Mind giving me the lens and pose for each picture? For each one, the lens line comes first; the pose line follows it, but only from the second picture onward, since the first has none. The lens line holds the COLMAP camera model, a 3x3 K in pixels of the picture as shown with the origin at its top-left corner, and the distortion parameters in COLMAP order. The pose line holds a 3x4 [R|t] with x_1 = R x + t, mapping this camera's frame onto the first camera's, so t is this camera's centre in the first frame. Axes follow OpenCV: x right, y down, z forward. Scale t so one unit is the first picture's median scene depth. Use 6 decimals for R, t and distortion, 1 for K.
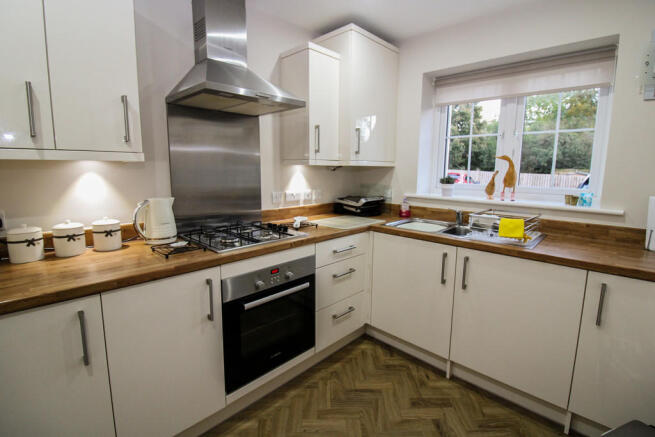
lens RADIAL K [[307.9, 0, 327.1], [0, 307.9, 210.3], [0, 0, 1]] dist [0.000039, -0.000373]
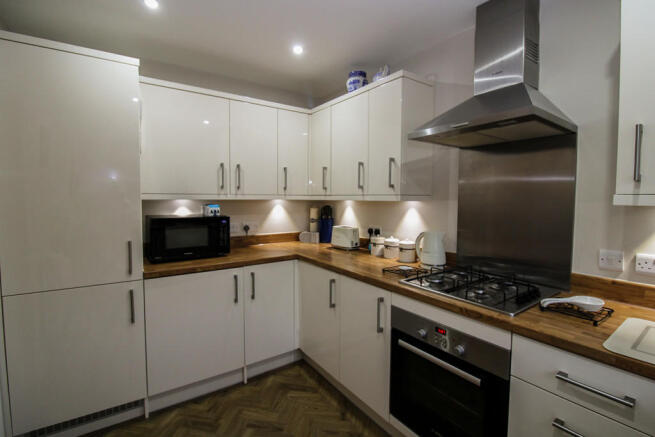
lens RADIAL K [[307.9, 0, 327.1], [0, 307.9, 210.3], [0, 0, 1]] dist [0.000039, -0.000373]
pose [[-0.200300, 0.011848, -0.979663, 0.784290], [-0.150718, 0.987652, 0.042760, -0.122312], [0.968072, 0.156217, -0.196041, 0.939752]]
